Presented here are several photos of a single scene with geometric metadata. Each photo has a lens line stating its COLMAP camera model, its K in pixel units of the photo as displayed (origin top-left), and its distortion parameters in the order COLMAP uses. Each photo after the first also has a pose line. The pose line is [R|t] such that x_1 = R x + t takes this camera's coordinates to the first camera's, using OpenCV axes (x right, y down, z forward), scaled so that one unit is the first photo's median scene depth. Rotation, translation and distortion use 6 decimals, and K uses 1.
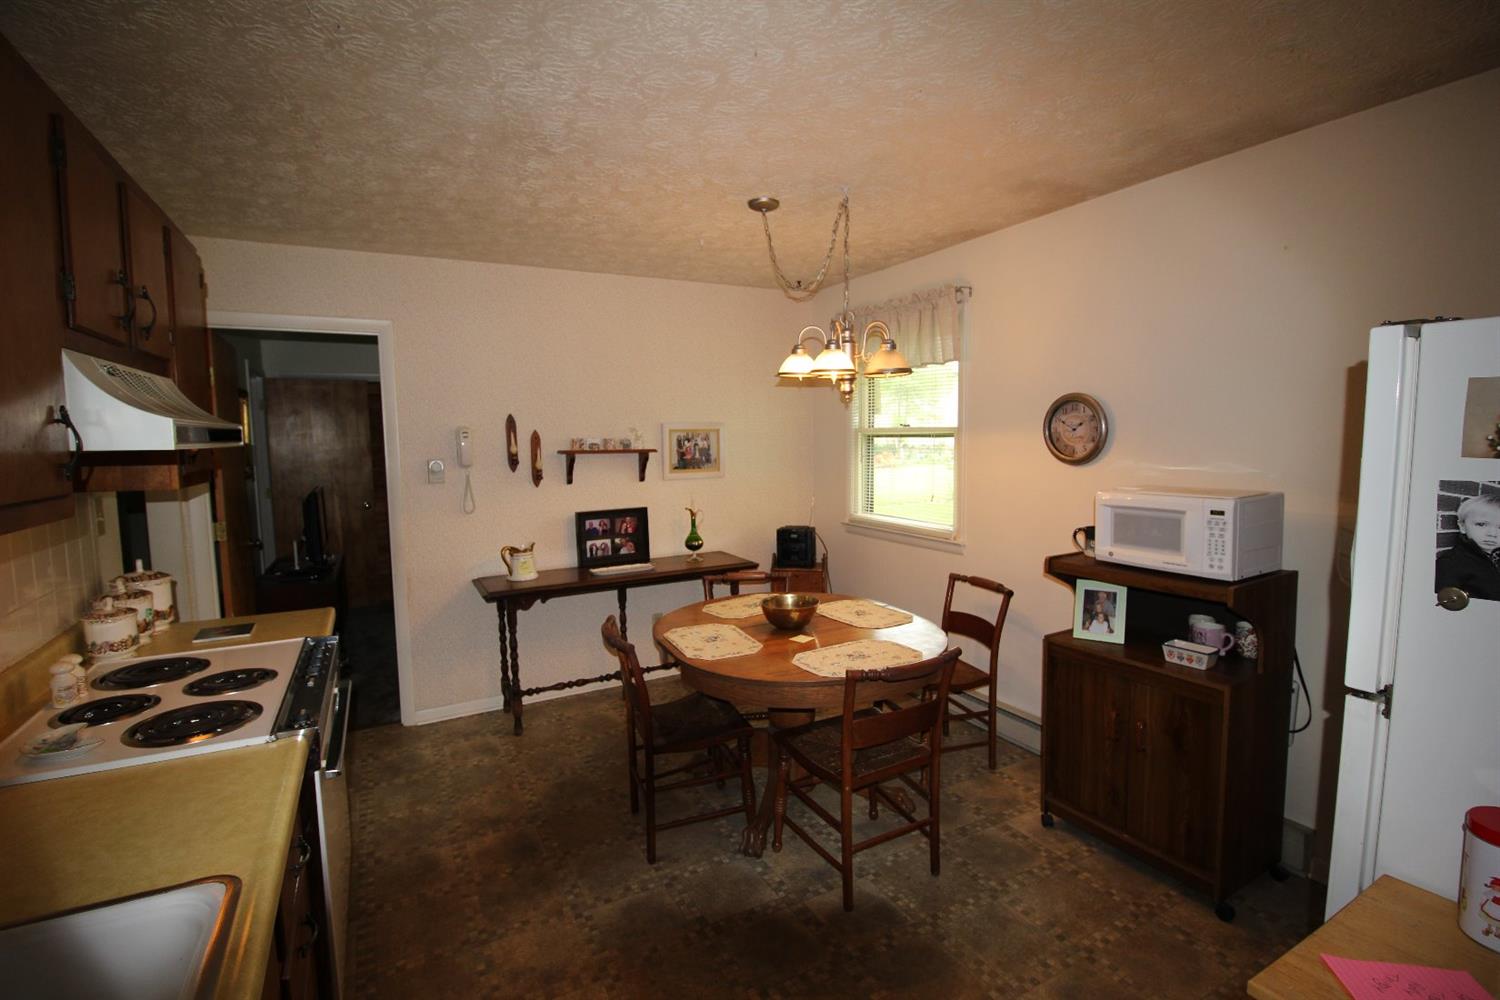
lens RADIAL K [[702.5, 0, 746.2], [0, 702.5, 494.7], [0, 0, 1]] dist [-0.001020, -0.000316]
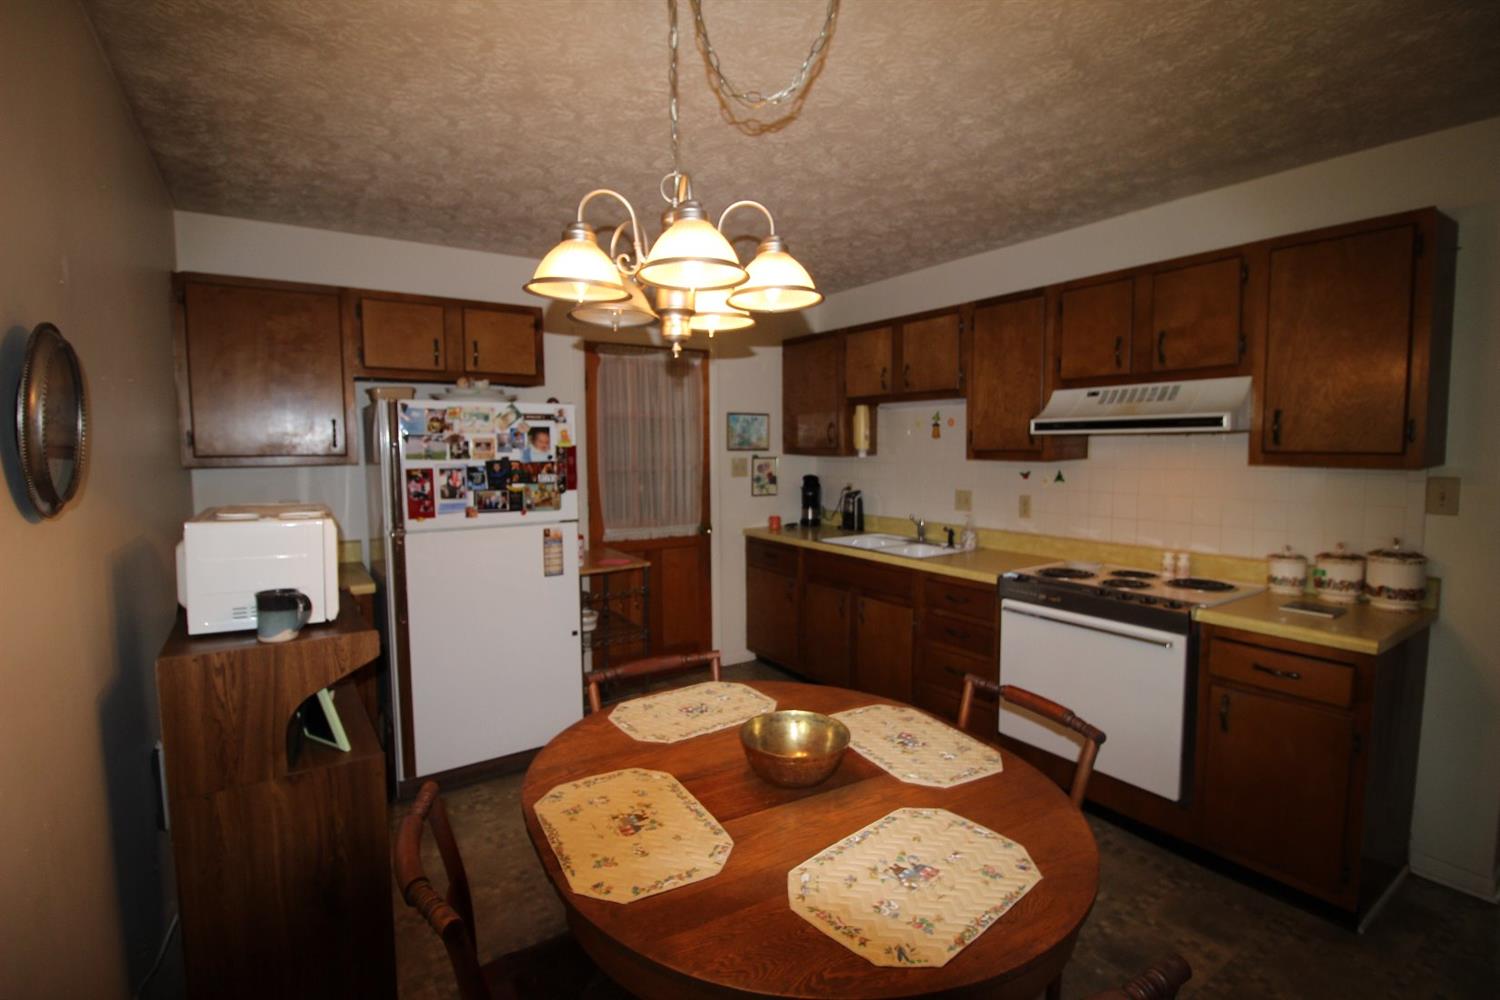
lens RADIAL K [[694.4, 0, 748.9], [0, 694.4, 502.1], [0, 0, 1]] dist [-0.000830, -0.013071]
pose [[-0.995011, 0.029022, -0.095449, 0.151779], [0.012236, 0.985030, 0.171950, -0.122871], [0.099010, 0.169924, -0.980471, 1.578766]]
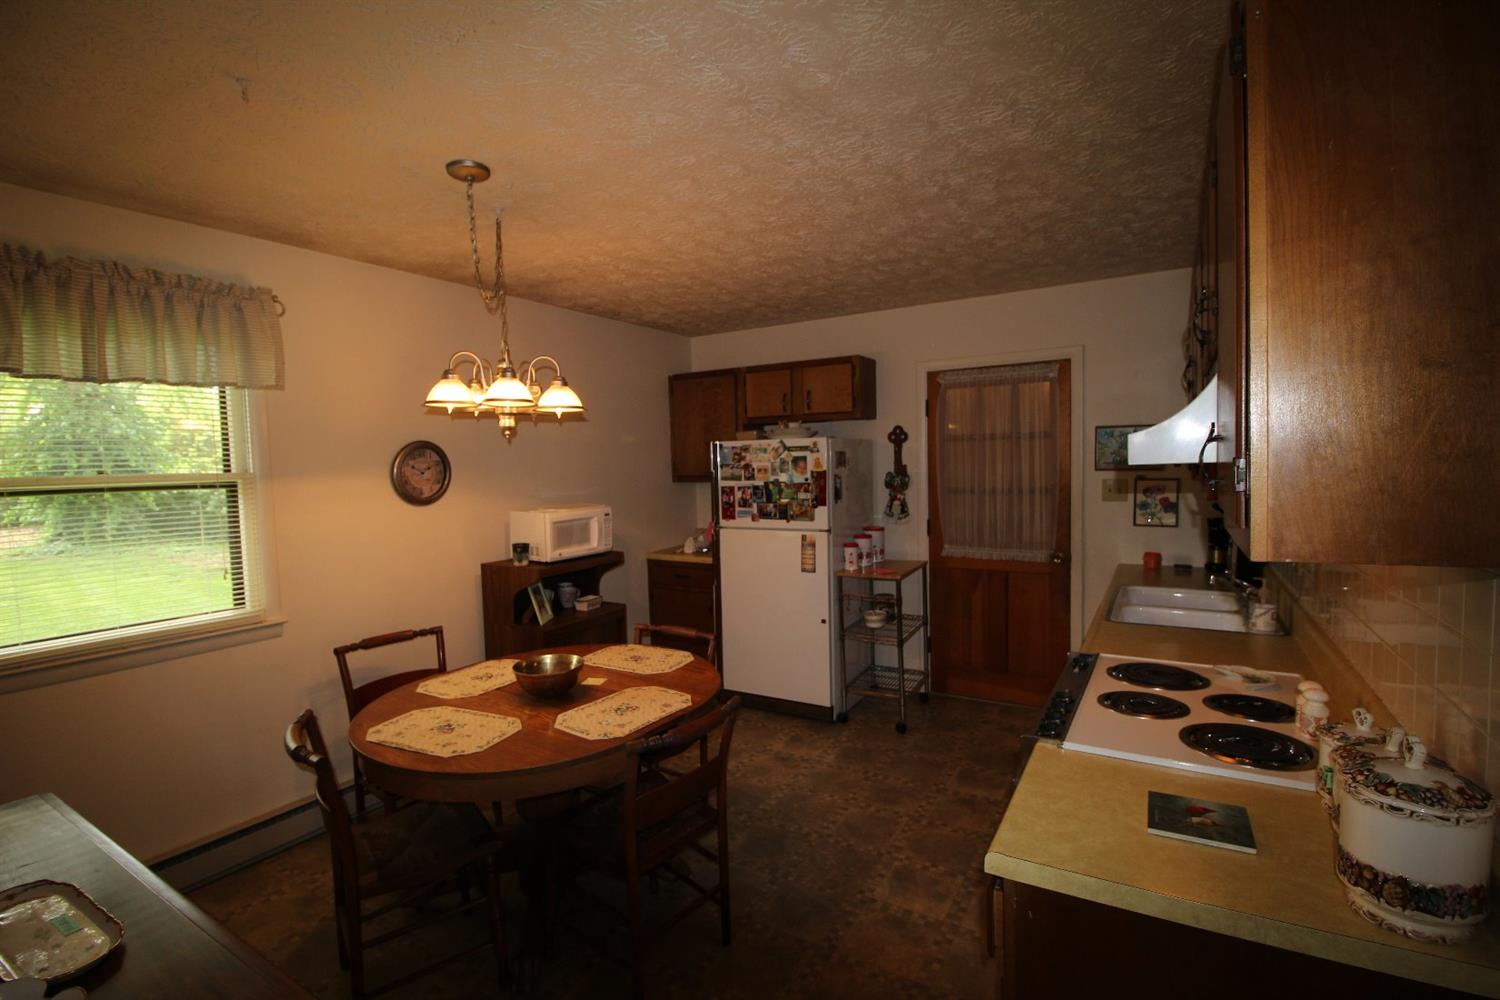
lens RADIAL K [[694.4, 0, 748.9], [0, 694.4, 502.1], [0, 0, 1]] dist [-0.000830, -0.013071]
pose [[-0.510590, -0.022909, 0.859519, -0.842360], [0.108837, 0.989882, 0.091037, -0.102803], [-0.852908, 0.140030, -0.502930, 1.261401]]
